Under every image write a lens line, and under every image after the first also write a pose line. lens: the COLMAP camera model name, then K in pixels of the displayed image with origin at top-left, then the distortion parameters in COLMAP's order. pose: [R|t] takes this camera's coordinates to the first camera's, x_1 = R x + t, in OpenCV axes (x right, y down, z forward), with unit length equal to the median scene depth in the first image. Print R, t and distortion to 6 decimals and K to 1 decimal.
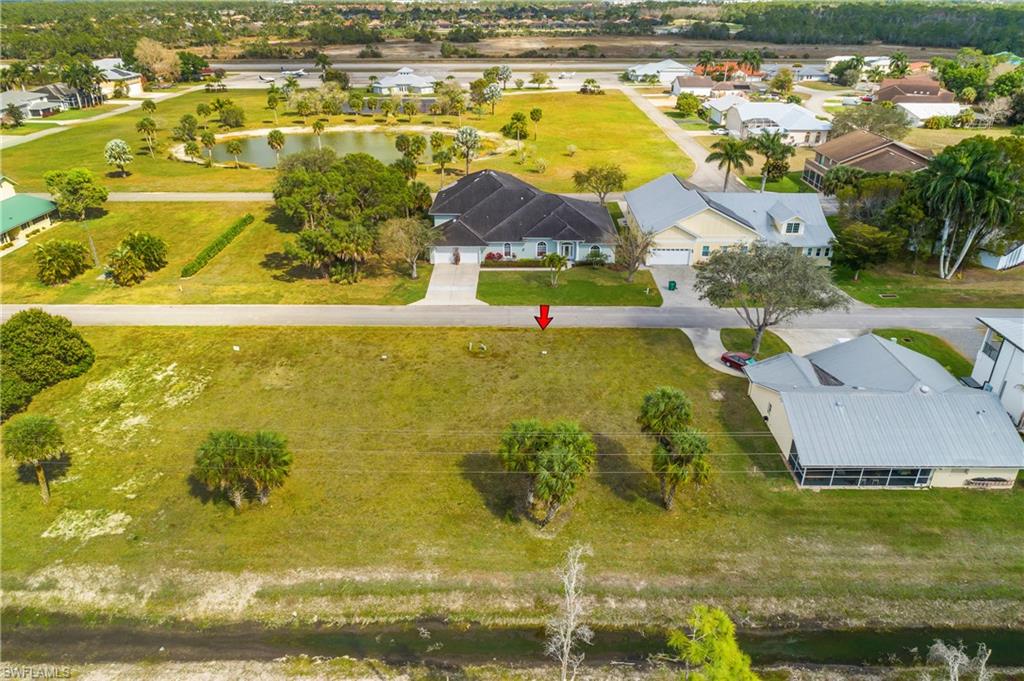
lens RADIAL K [[680.3, 0, 511.8], [0, 680.3, 360.3], [0, 0, 1]] dist [-0.004738, 0.002005]
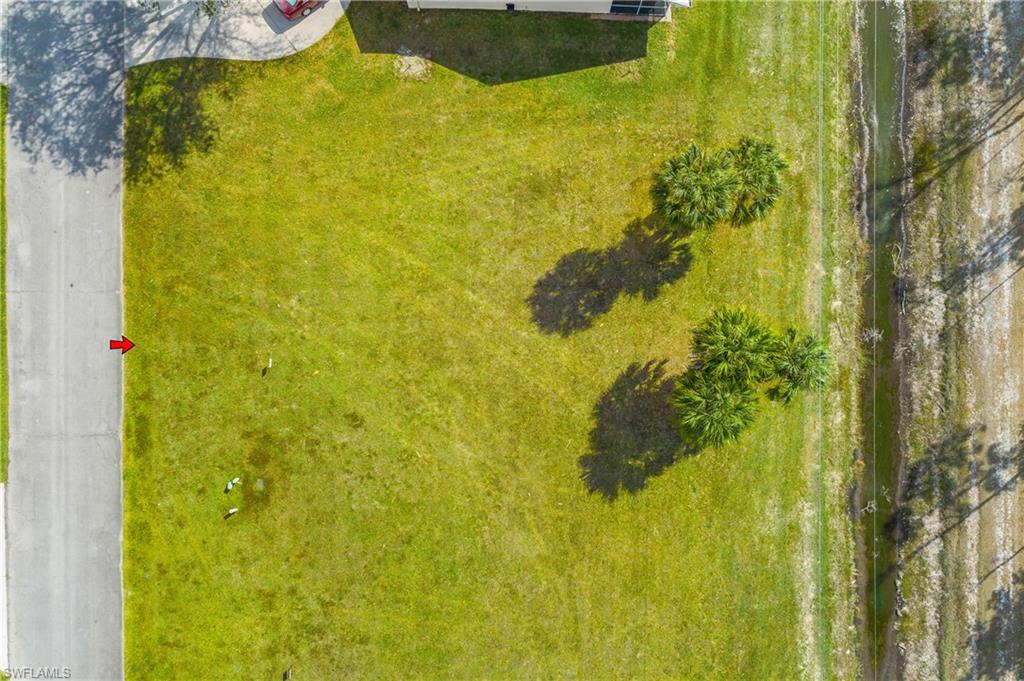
lens RADIAL K [[680.3, 0, 511.8], [0, 680.3, 360.3], [0, 0, 1]] dist [-0.004738, 0.002005]
pose [[-0.009915, -0.999918, -0.008145, 0.082130], [0.424102, -0.011582, 0.905540, -0.616133], [-0.905560, 0.005524, 0.424182, 0.973991]]
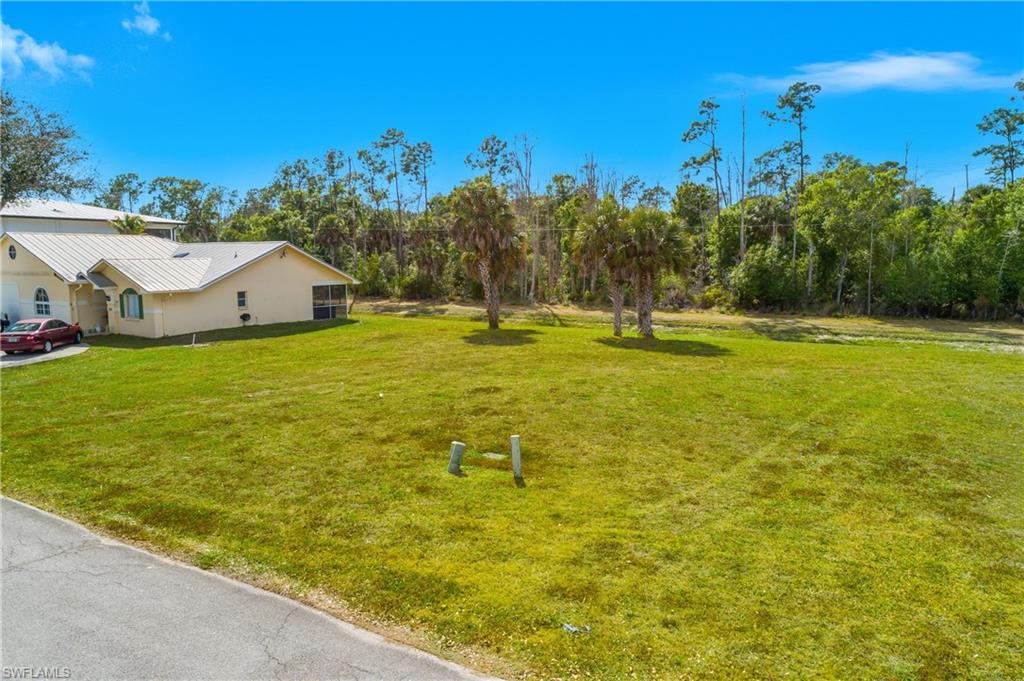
lens RADIAL K [[680.3, 0, 511.8], [0, 680.3, 360.3], [0, 0, 1]] dist [-0.004738, 0.002005]
pose [[-0.867168, -0.076559, 0.492097, -0.243240], [0.235763, 0.807267, 0.541051, -0.234077], [-0.438676, 0.585200, -0.681986, 1.793301]]
